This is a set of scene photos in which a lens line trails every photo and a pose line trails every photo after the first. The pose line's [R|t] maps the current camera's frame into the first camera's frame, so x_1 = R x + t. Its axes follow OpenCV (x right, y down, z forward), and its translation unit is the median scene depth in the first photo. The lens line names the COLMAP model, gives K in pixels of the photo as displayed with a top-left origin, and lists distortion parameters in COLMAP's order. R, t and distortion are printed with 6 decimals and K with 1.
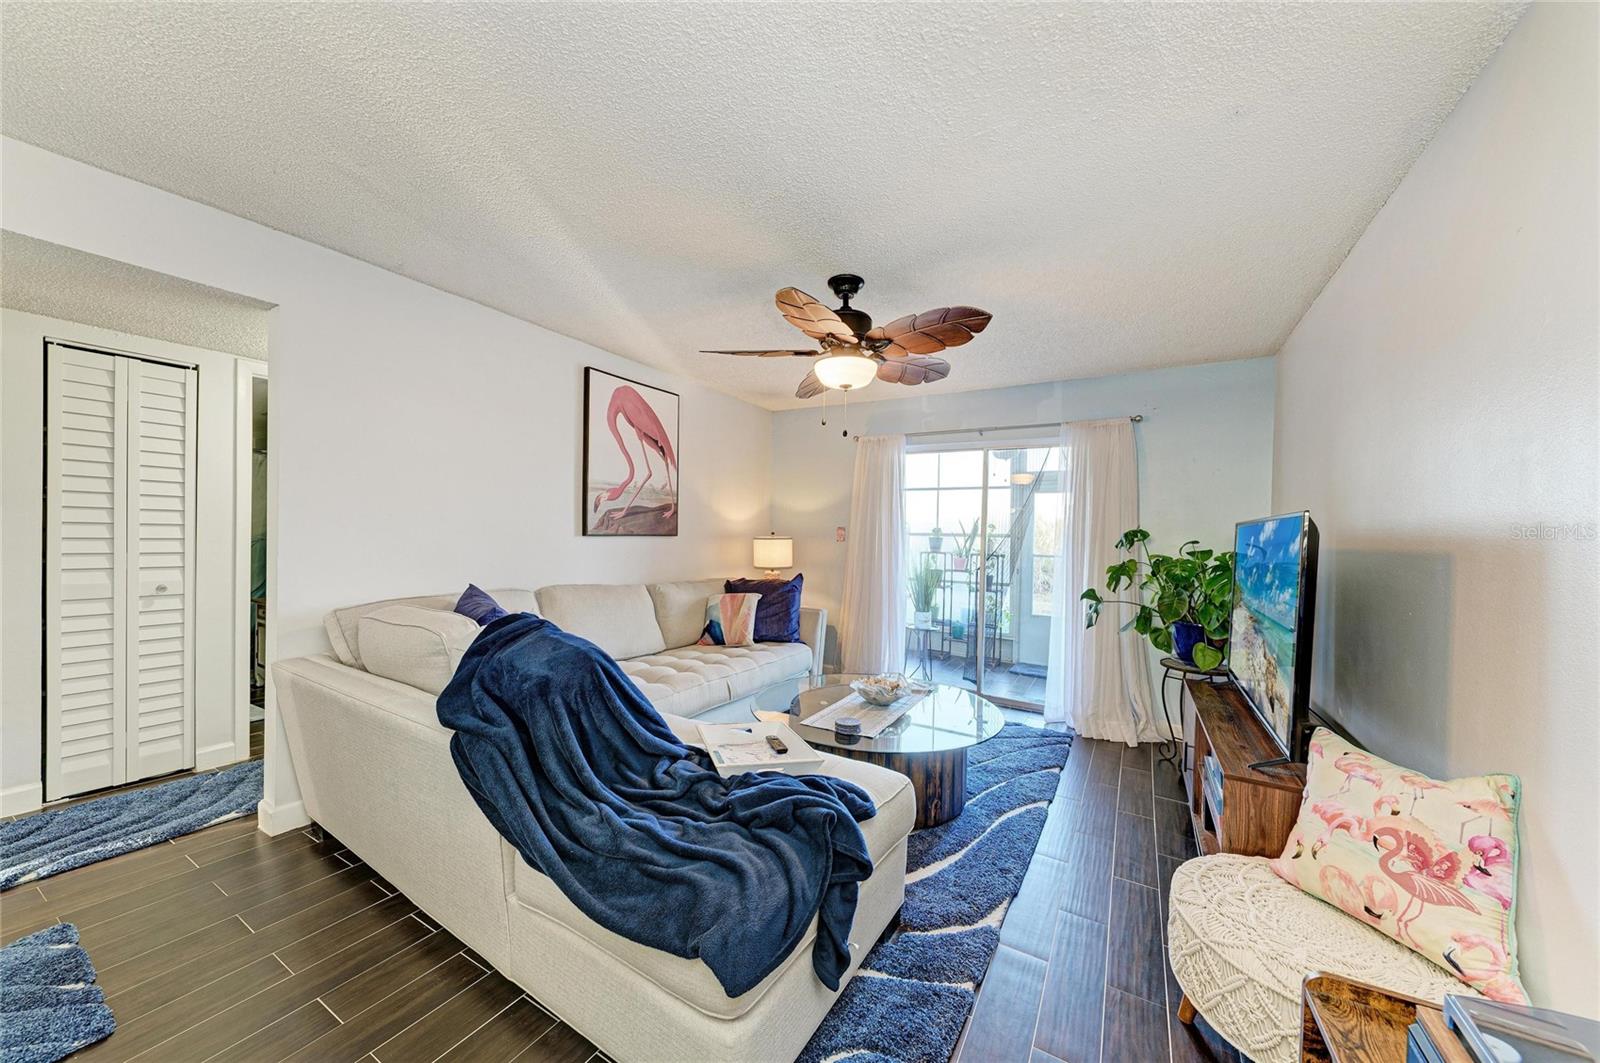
lens RADIAL K [[545.2, 0, 798.9], [0, 545.2, 537.3], [0, 0, 1]] dist [-0.001573, -0.000154]
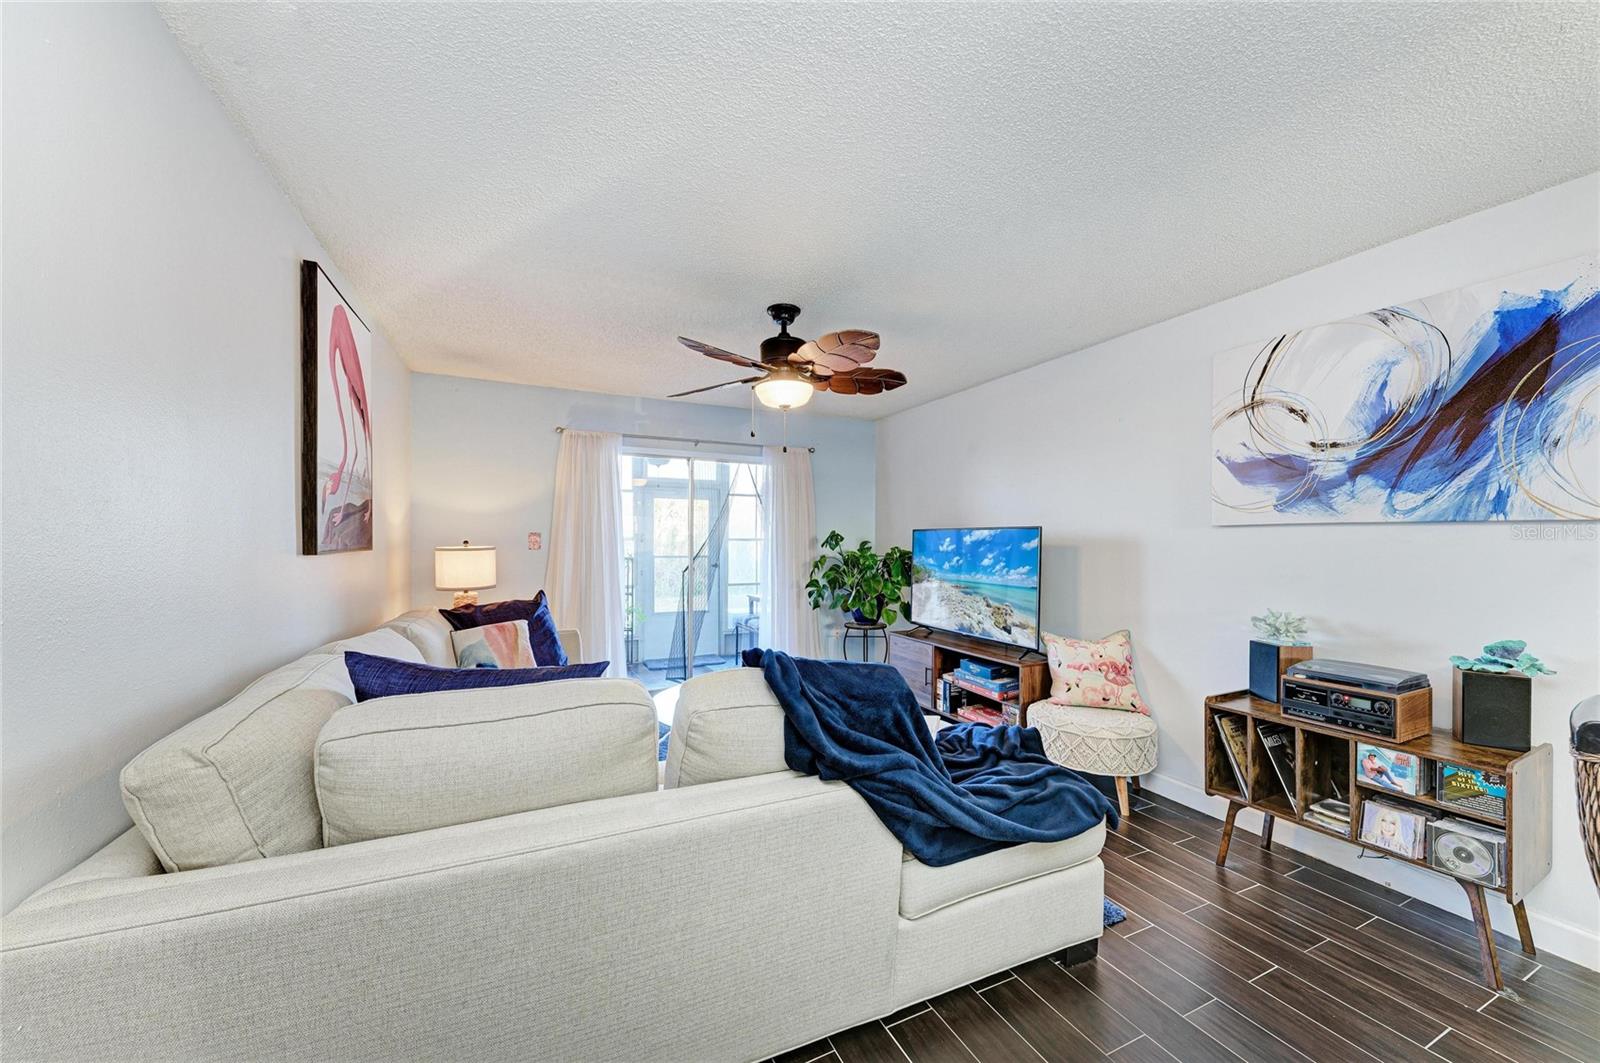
lens RADIAL K [[585.5, 0, 798.8], [0, 585.5, 532.4], [0, 0, 1]] dist [-0.000434, -0.000045]
pose [[0.569960, -0.009686, 0.821615, -0.548566], [0.017106, 0.999854, -0.000080, -0.015167], [-0.821494, 0.014100, 0.570042, 0.201313]]
